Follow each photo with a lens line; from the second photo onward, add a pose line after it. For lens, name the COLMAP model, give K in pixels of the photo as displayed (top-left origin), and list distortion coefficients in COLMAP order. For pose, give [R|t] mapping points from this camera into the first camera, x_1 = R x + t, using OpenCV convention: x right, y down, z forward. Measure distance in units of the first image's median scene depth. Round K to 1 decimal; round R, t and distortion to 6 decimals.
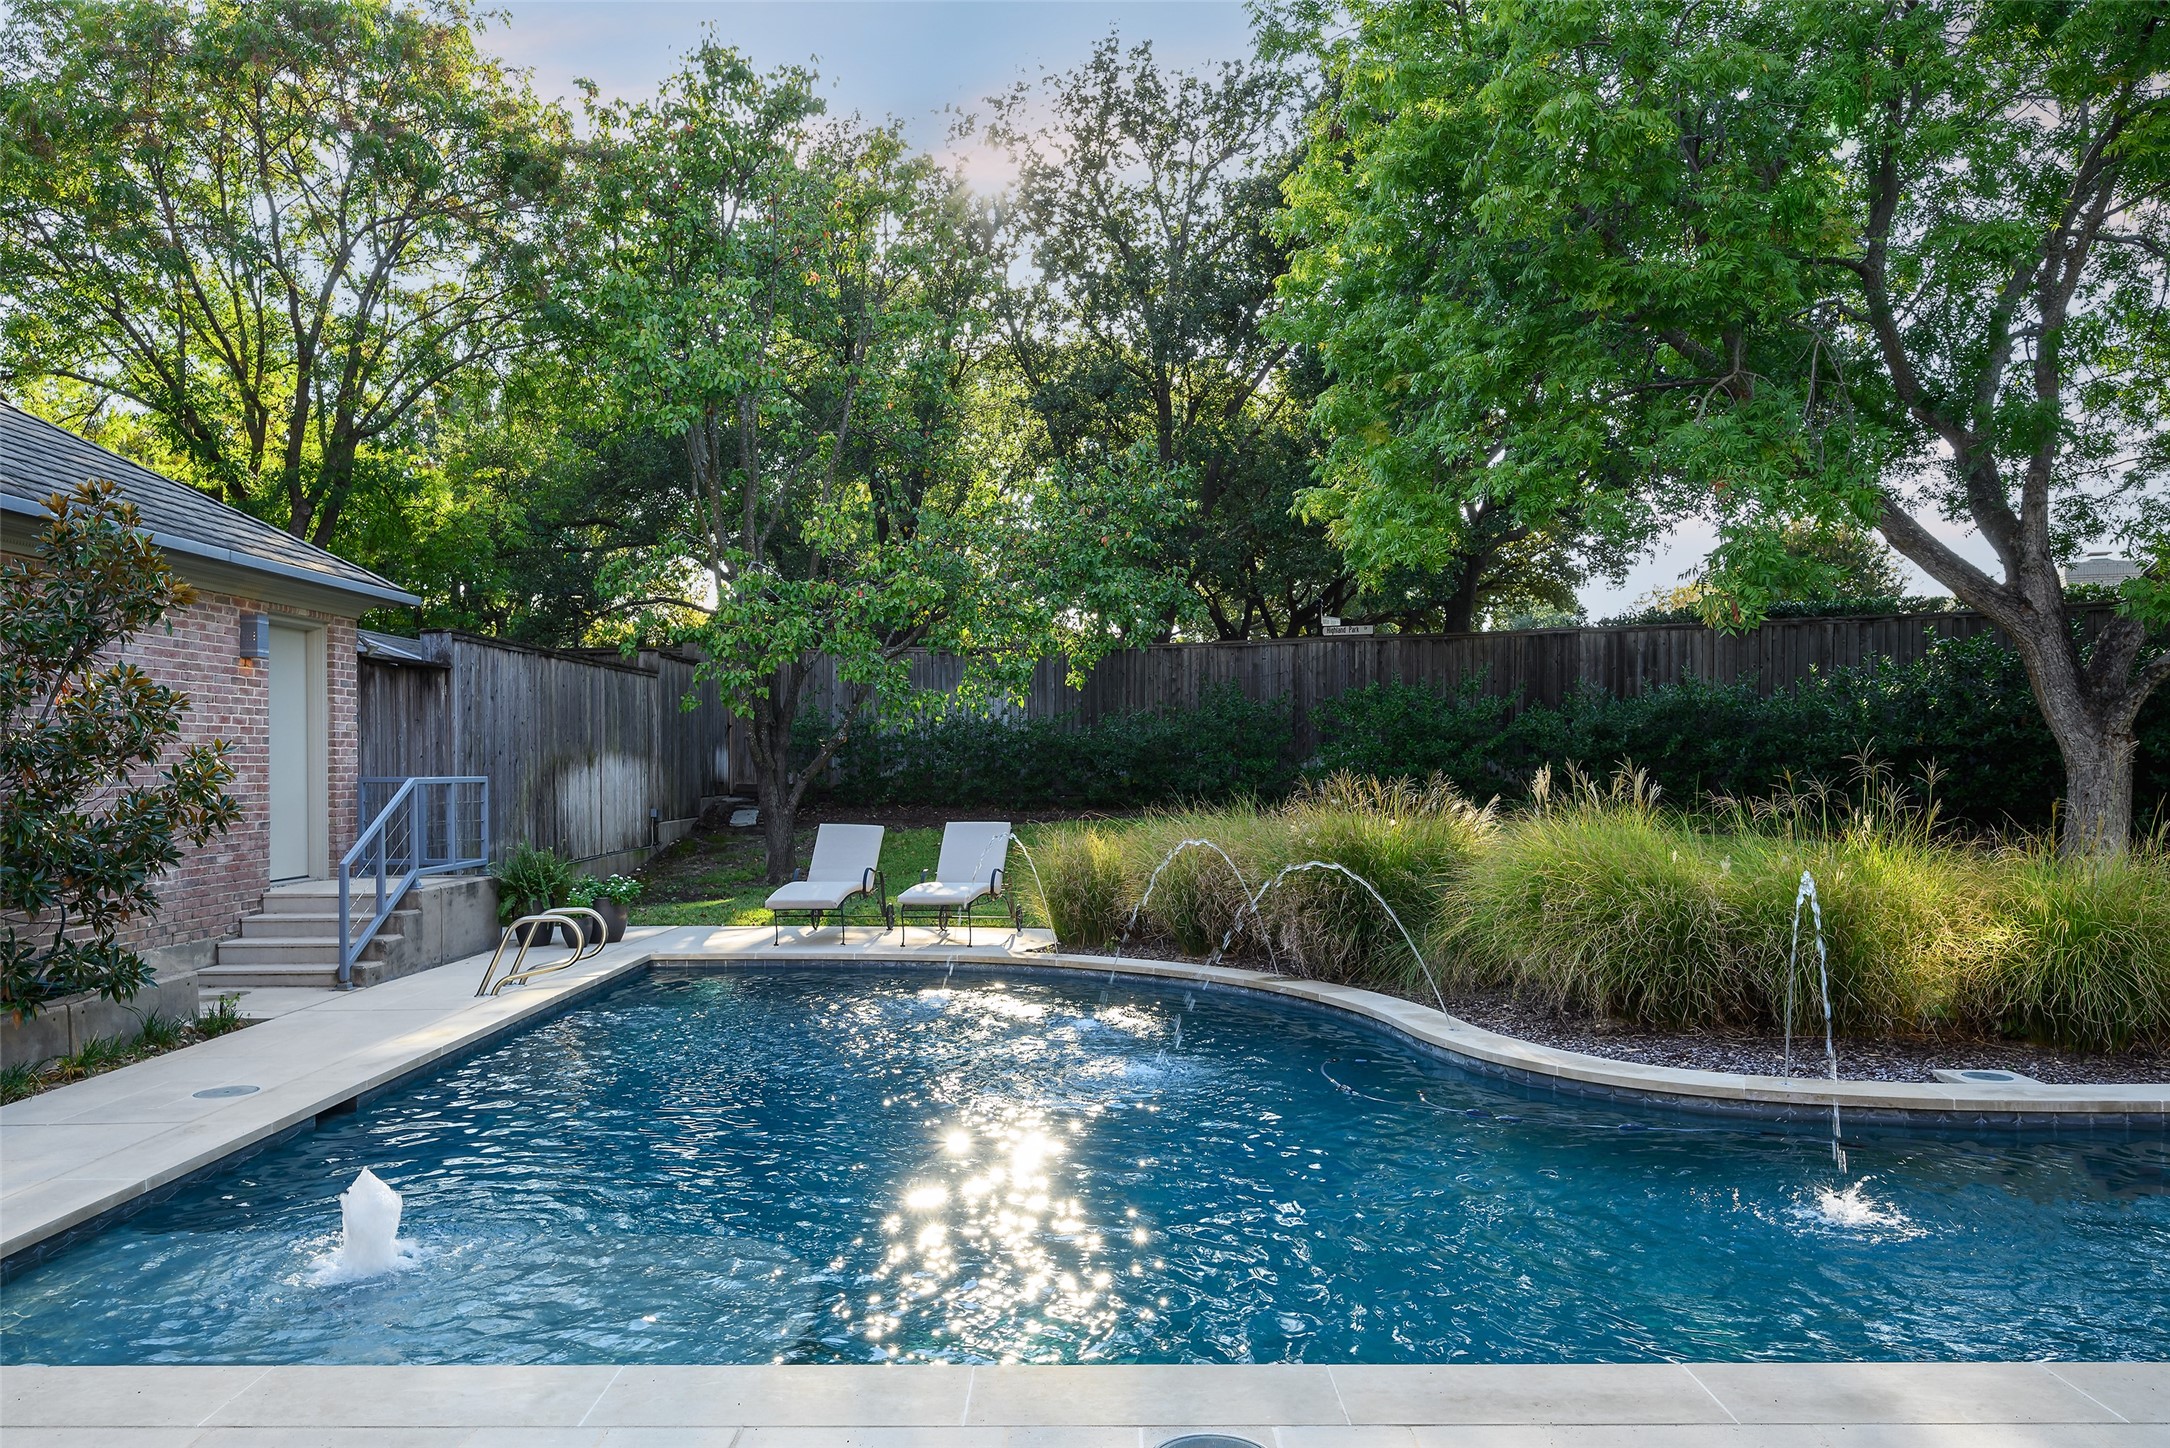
lens RADIAL K [[1480.9, 0, 1084.6], [0, 1480.9, 727.3], [0, 0, 1]] dist [-0.001097, -0.000498]
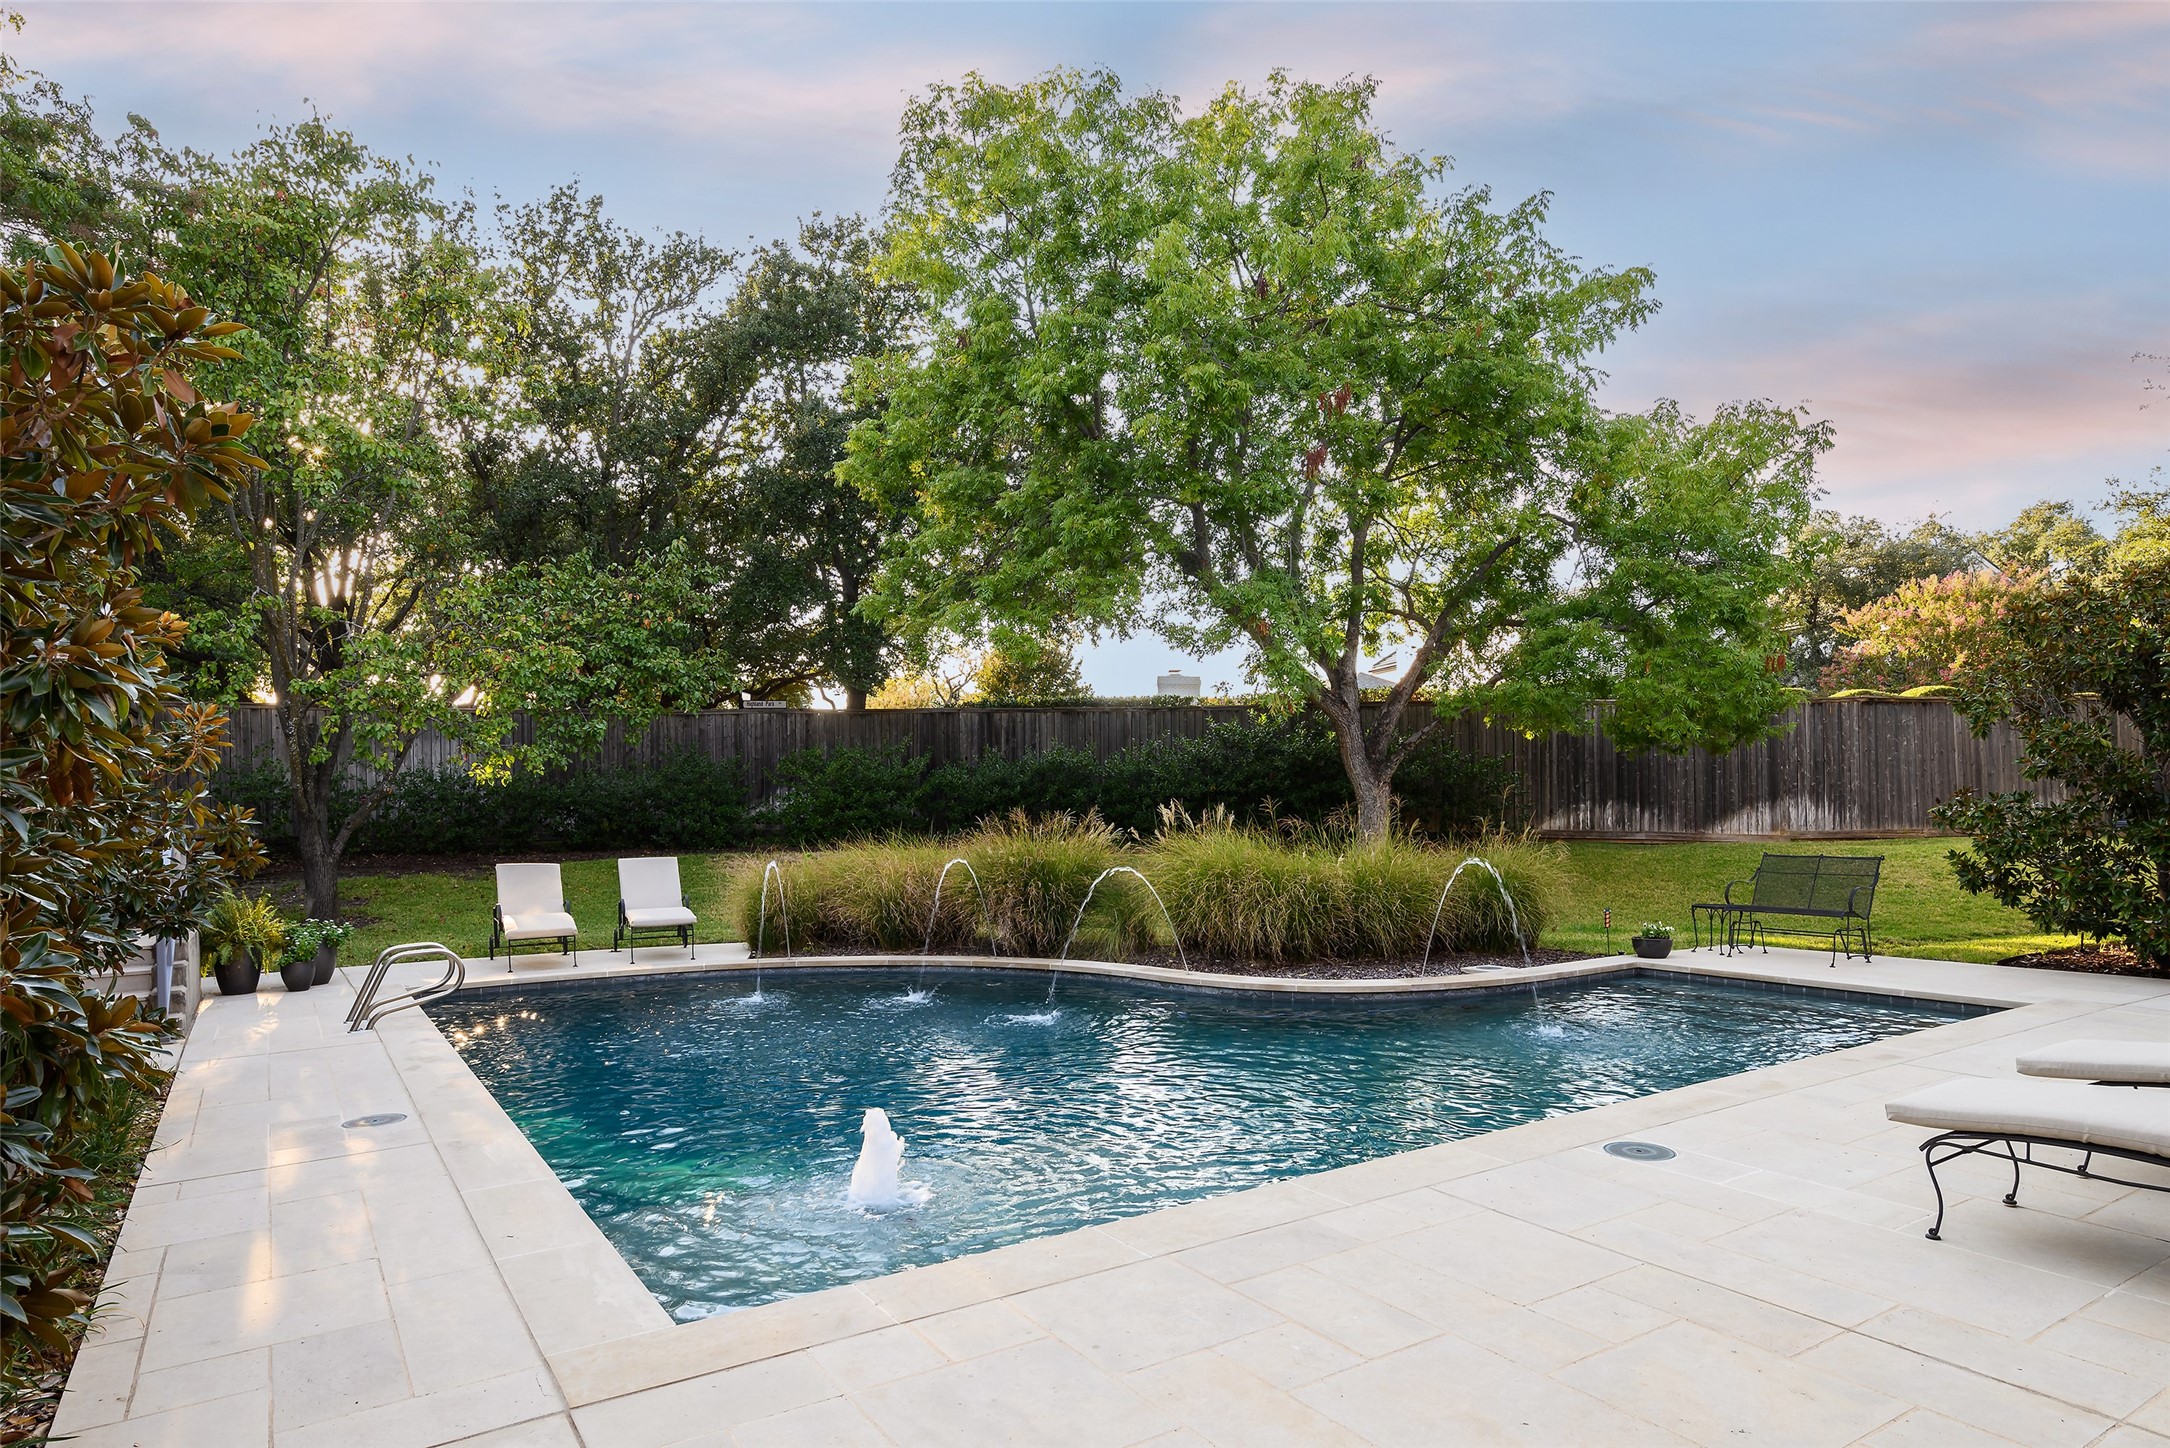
lens RADIAL K [[1162.8, 0, 1071.9], [0, 1162.8, 802.6], [0, 0, 1]] dist [0.002472, -0.000875]
pose [[0.866017, -0.009646, 0.499922, -0.279219], [0.001198, 0.999851, 0.017217, 0.004639], [-0.500013, -0.014311, 0.865899, 0.023264]]
